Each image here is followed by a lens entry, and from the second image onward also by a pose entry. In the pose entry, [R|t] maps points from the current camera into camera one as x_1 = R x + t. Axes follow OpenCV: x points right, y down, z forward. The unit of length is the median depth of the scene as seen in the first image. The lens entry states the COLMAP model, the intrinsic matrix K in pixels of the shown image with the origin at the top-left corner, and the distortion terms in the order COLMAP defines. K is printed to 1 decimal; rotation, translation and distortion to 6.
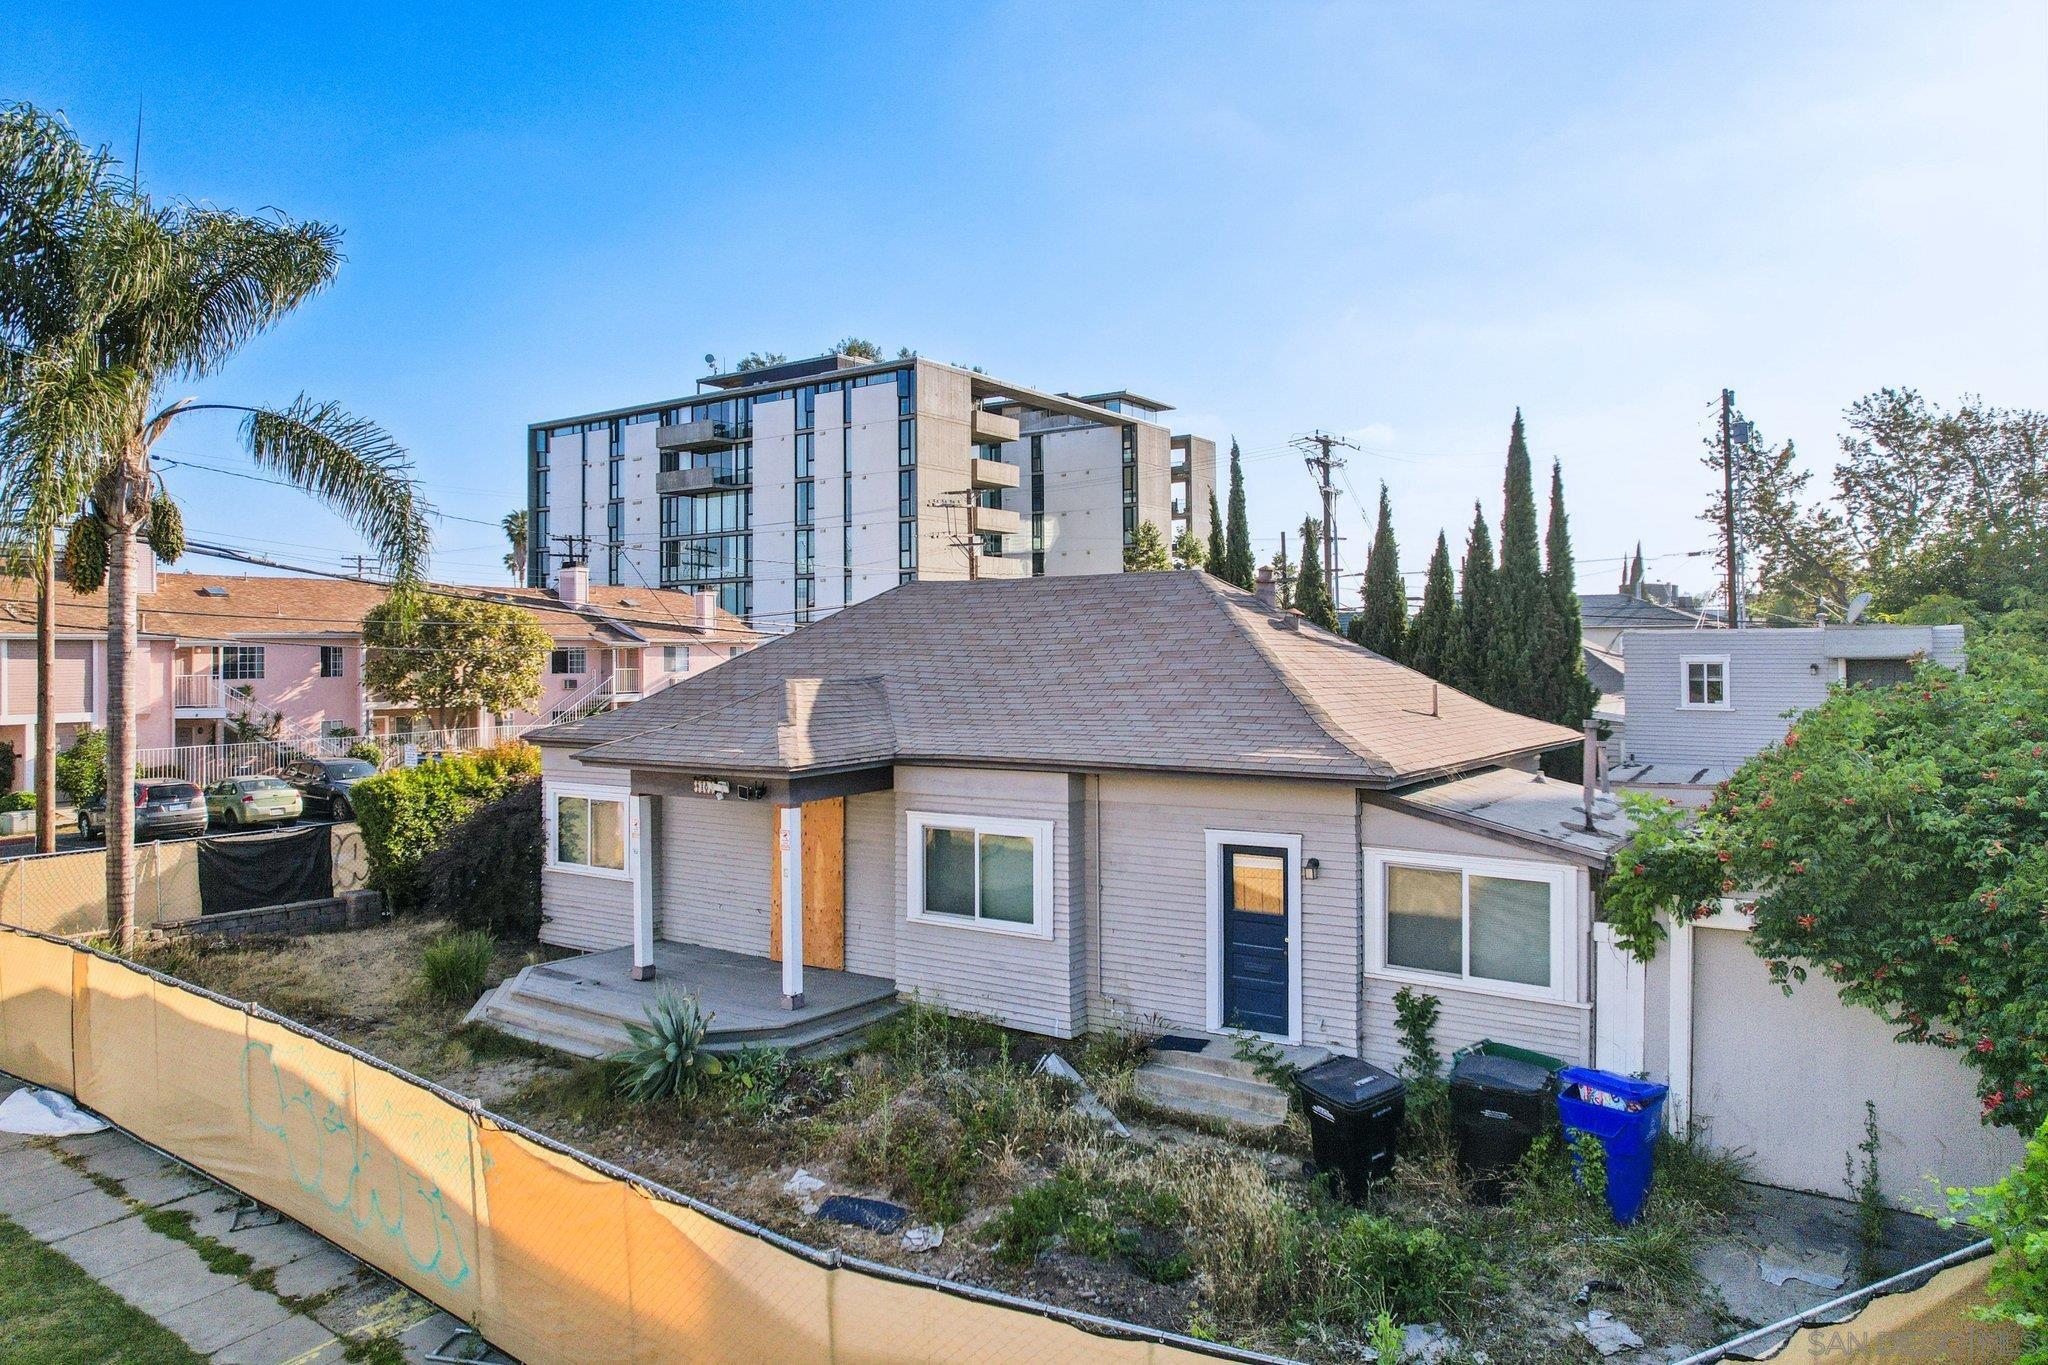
lens RADIAL K [[1337.9, 0, 1051.6], [0, 1337.9, 645.5], [0, 0, 1]] dist [-0.040708, 0.023094]
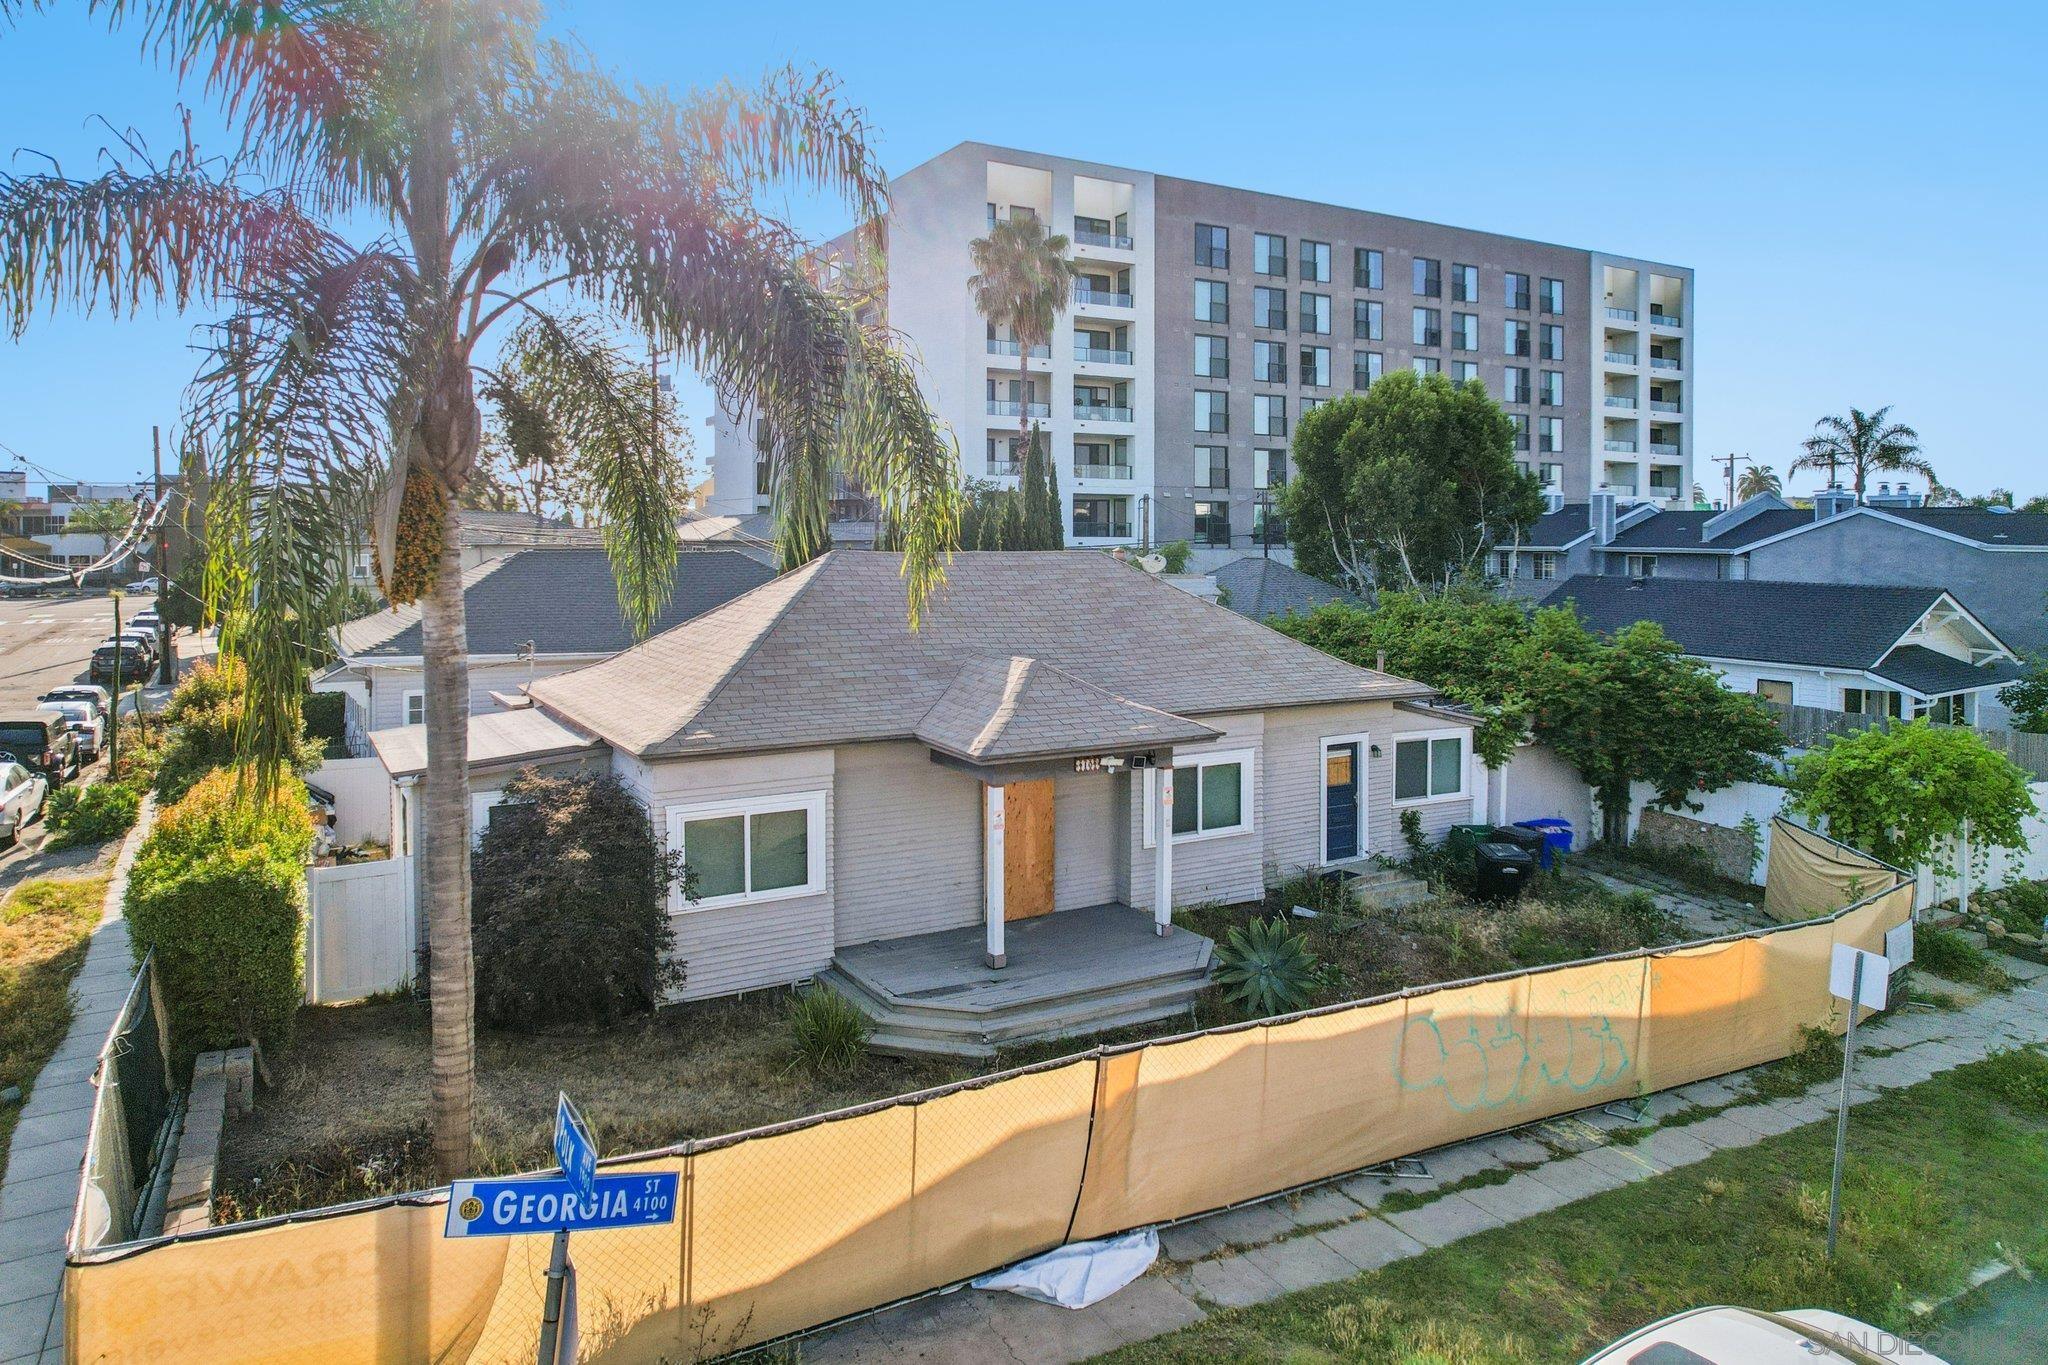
lens RADIAL K [[1337.8, 0, 1023.9], [0, 1337.8, 557.1], [0, 0, 1]] dist [-0.034085, 0.000995]
pose [[0.433279, -0.007730, 0.901227, -1.264849], [-0.013704, 0.999791, 0.015164, -0.079726], [-0.901156, -0.018921, 0.433082, 0.573308]]
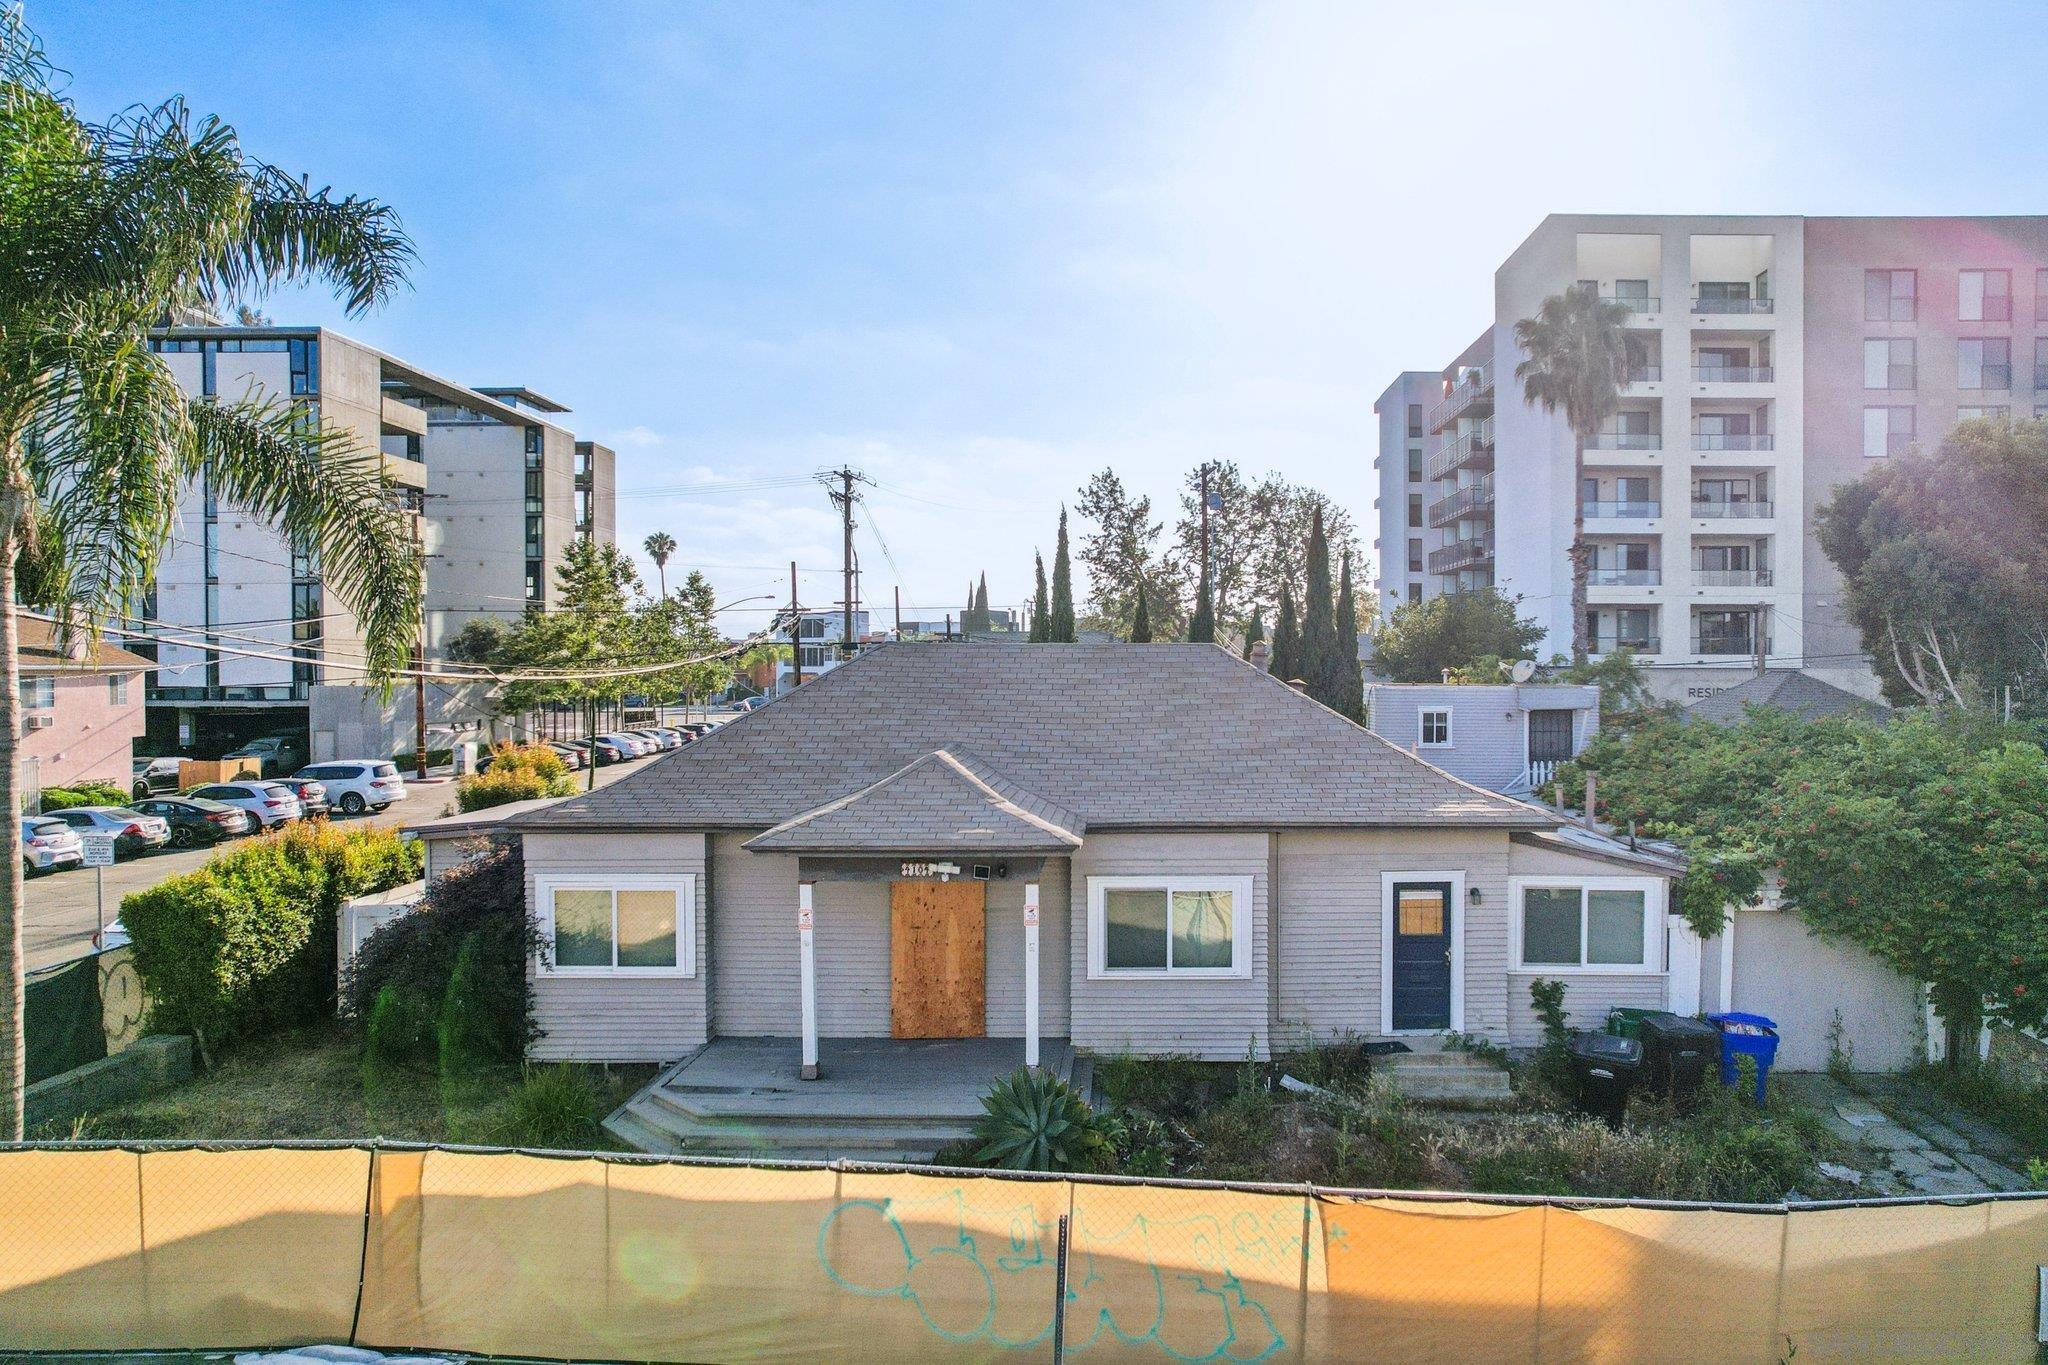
lens RADIAL K [[1335.1, 0, 1125.7], [0, 1335.1, 702.5], [0, 0, 1]] dist [-0.060095, 0.048469]
pose [[0.829272, -0.009534, 0.558764, -0.670947], [-0.009358, 0.999477, 0.030942, -0.046273], [-0.558767, -0.030888, 0.828750, 0.115179]]
